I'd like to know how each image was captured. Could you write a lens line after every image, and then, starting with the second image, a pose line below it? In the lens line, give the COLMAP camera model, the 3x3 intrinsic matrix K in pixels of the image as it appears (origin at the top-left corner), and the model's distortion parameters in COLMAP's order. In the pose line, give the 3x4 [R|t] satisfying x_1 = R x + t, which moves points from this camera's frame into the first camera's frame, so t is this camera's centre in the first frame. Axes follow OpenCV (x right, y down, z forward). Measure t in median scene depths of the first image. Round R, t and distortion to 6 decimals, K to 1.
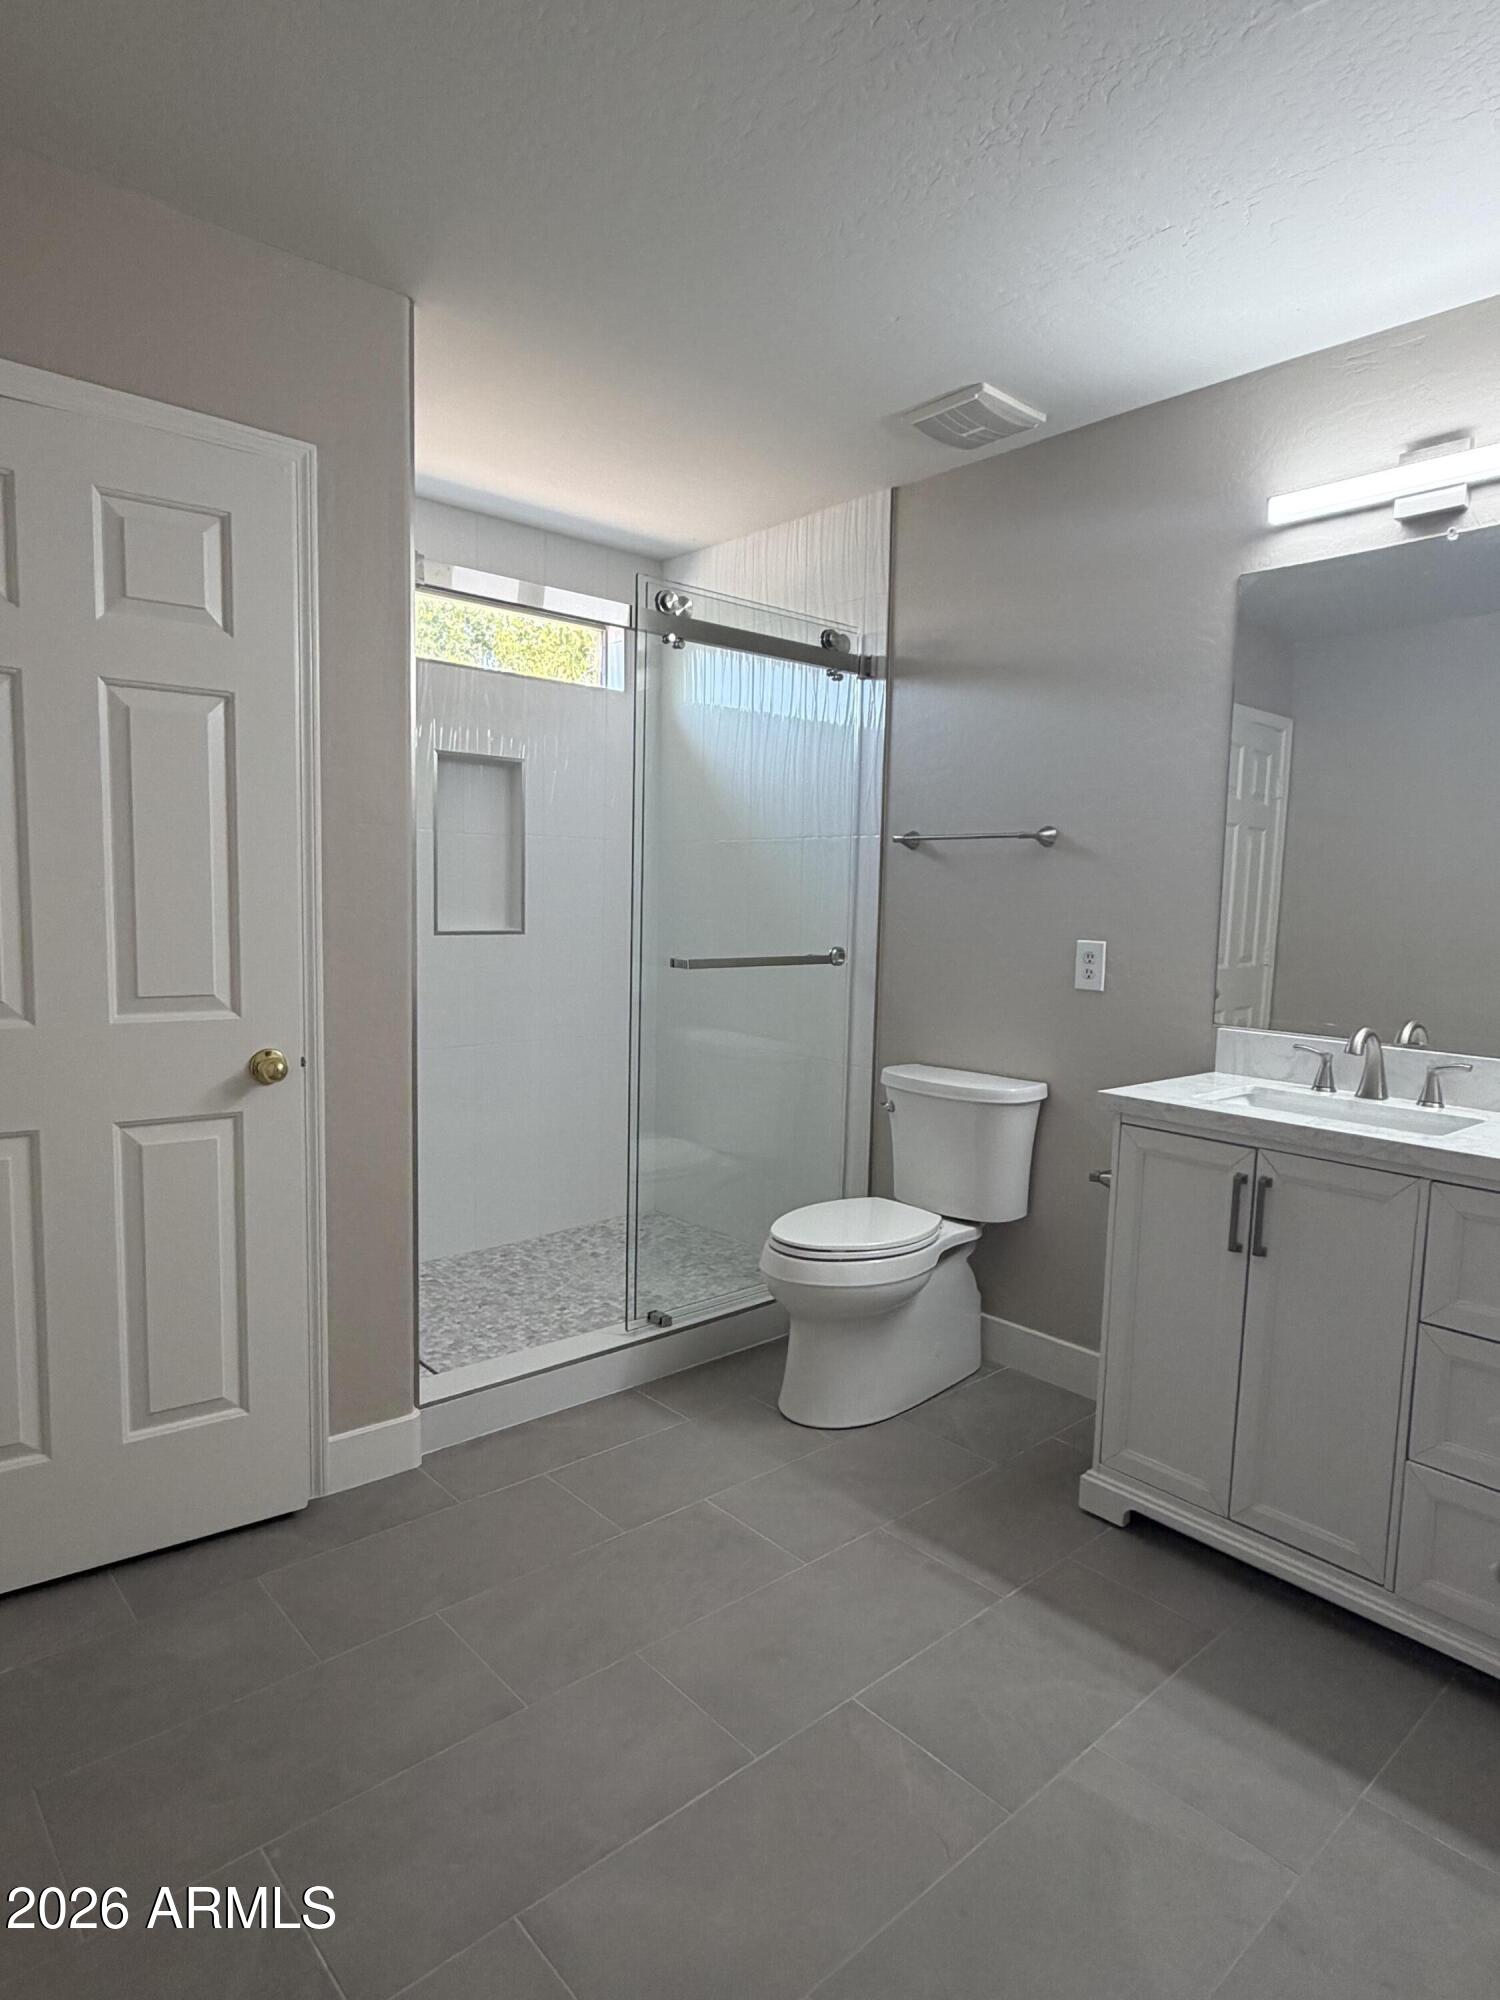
lens RADIAL K [[1141.9, 0, 753.0], [0, 1141.9, 1006.4], [0, 0, 1]] dist [-0.006799, 0.002334]
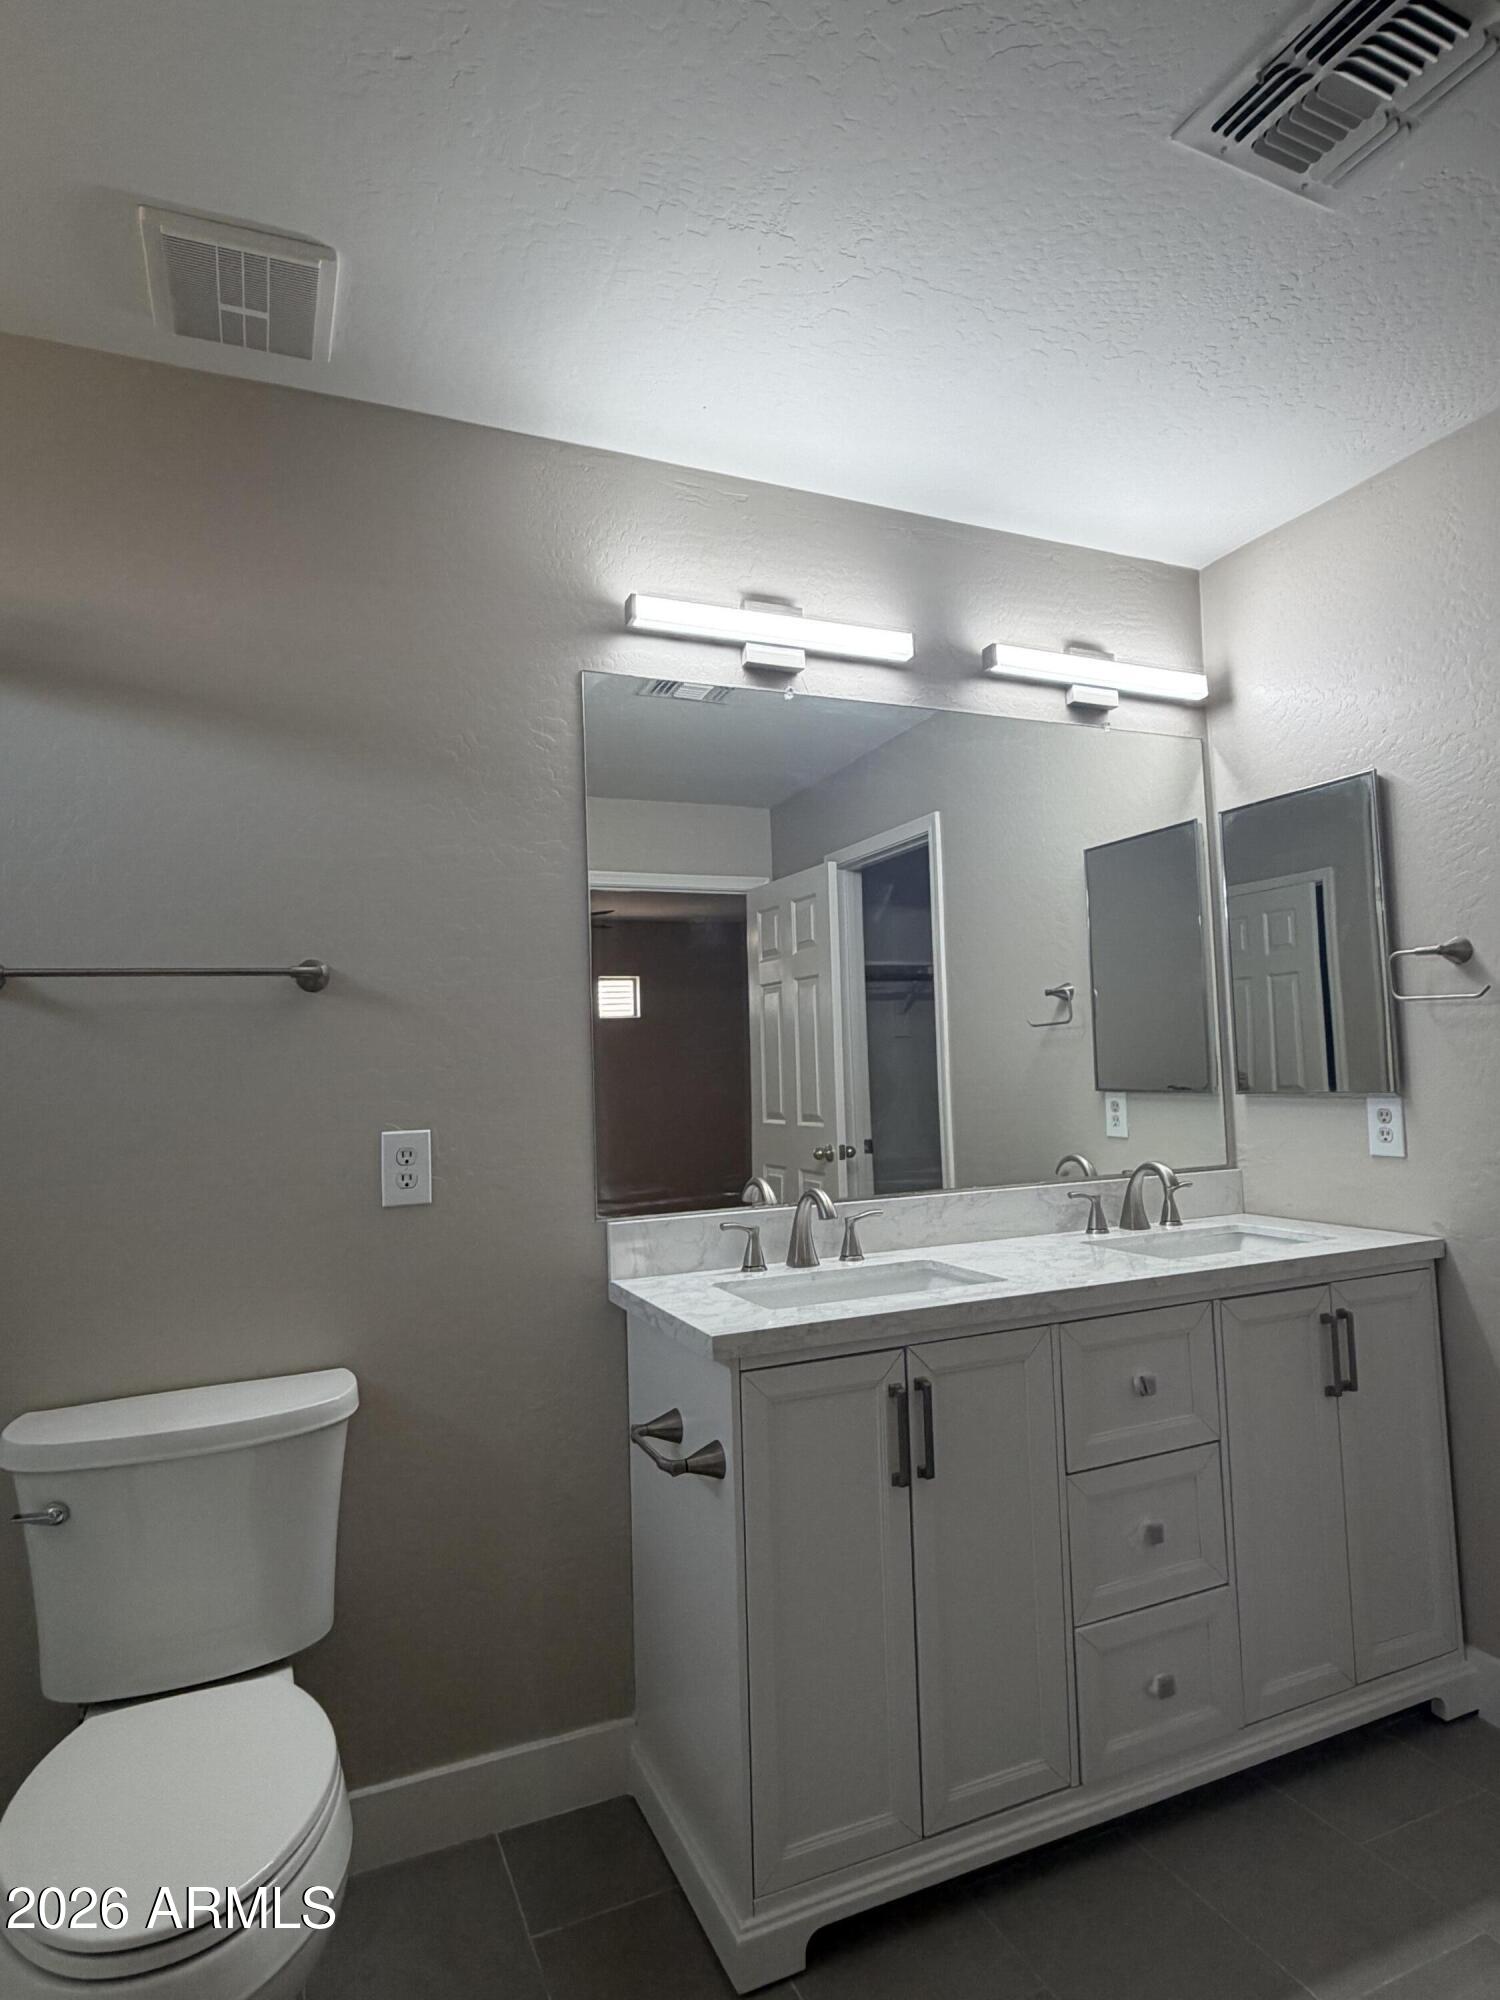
lens RADIAL K [[1141.9, 0, 751.4], [0, 1141.9, 988.1], [0, 0, 1]] dist [-0.006799, 0.002334]
pose [[0.303189, 0.027364, 0.952537, -0.353411], [0.133483, 0.988513, -0.070884, -0.081579], [-0.943535, 0.148638, 0.296054, 0.740679]]
